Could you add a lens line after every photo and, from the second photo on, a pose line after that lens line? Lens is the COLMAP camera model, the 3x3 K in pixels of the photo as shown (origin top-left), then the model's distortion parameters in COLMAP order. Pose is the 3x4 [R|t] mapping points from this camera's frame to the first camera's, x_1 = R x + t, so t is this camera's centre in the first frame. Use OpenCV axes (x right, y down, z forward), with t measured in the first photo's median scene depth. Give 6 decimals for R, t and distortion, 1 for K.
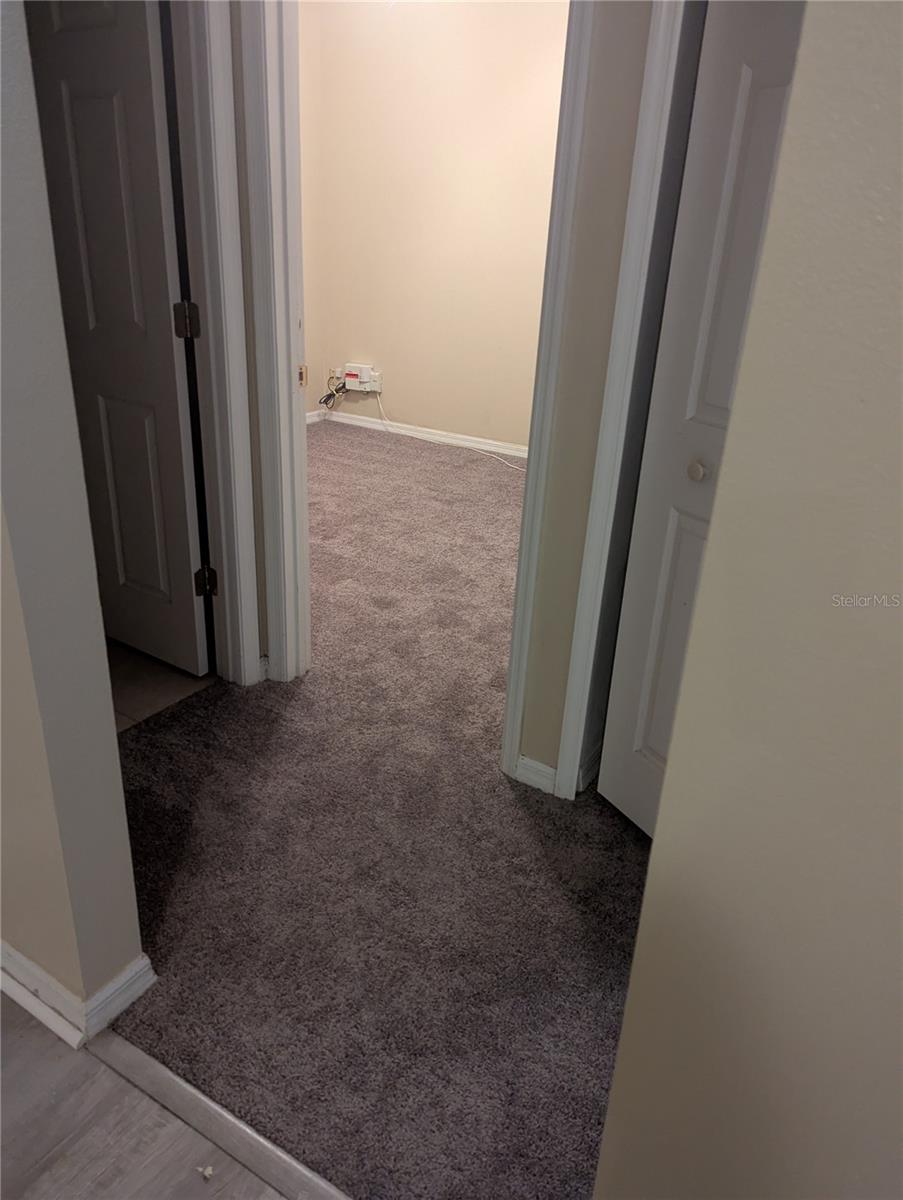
lens RADIAL K [[828.0, 0, 451.5], [0, 828.0, 600.0], [0, 0, 1]] dist [0.008368, -0.002225]
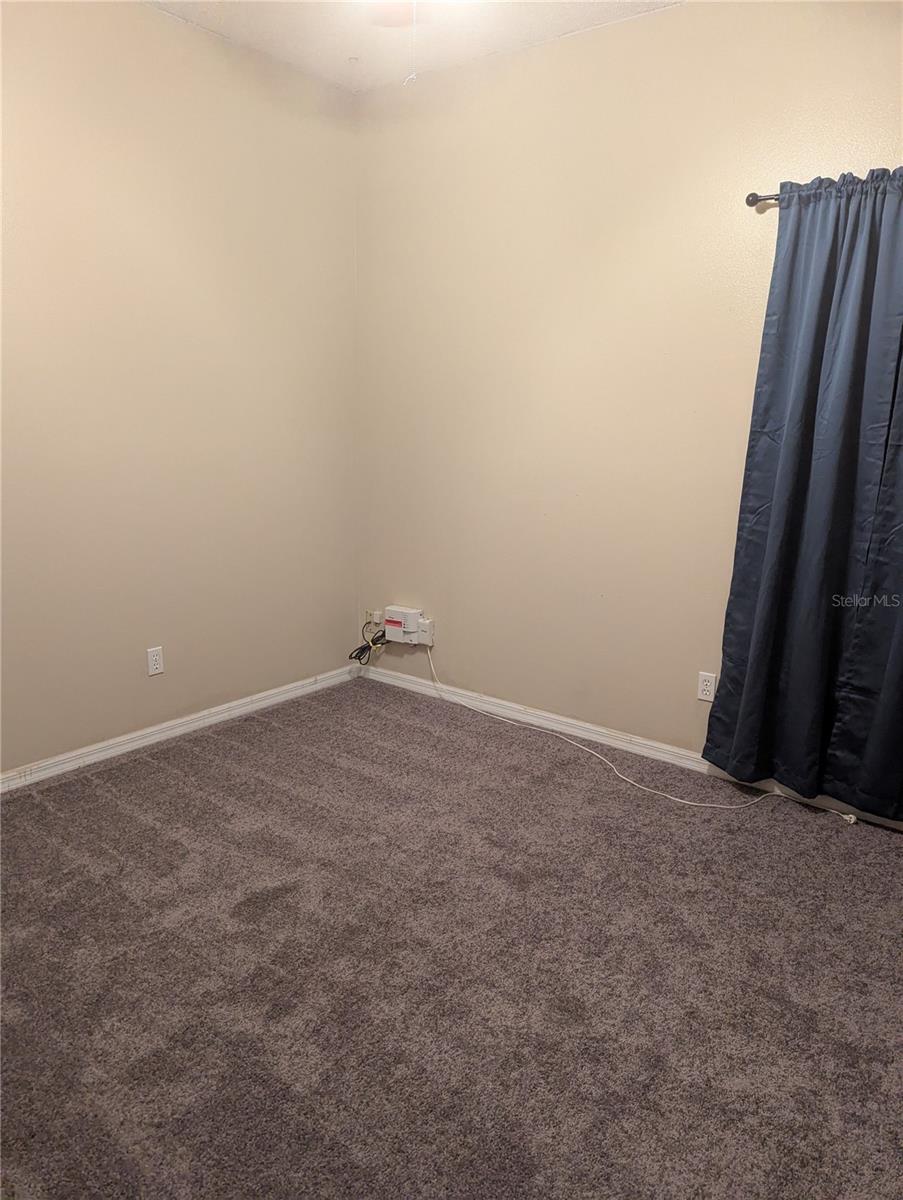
lens RADIAL K [[828.0, 0, 451.5], [0, 828.0, 600.0], [0, 0, 1]] dist [0.008368, -0.002225]
pose [[0.993935, -0.004548, -0.109877, 0.011124], [-0.017873, 0.979181, -0.202201, -0.160528], [0.108509, 0.202939, 0.973161, 0.328351]]
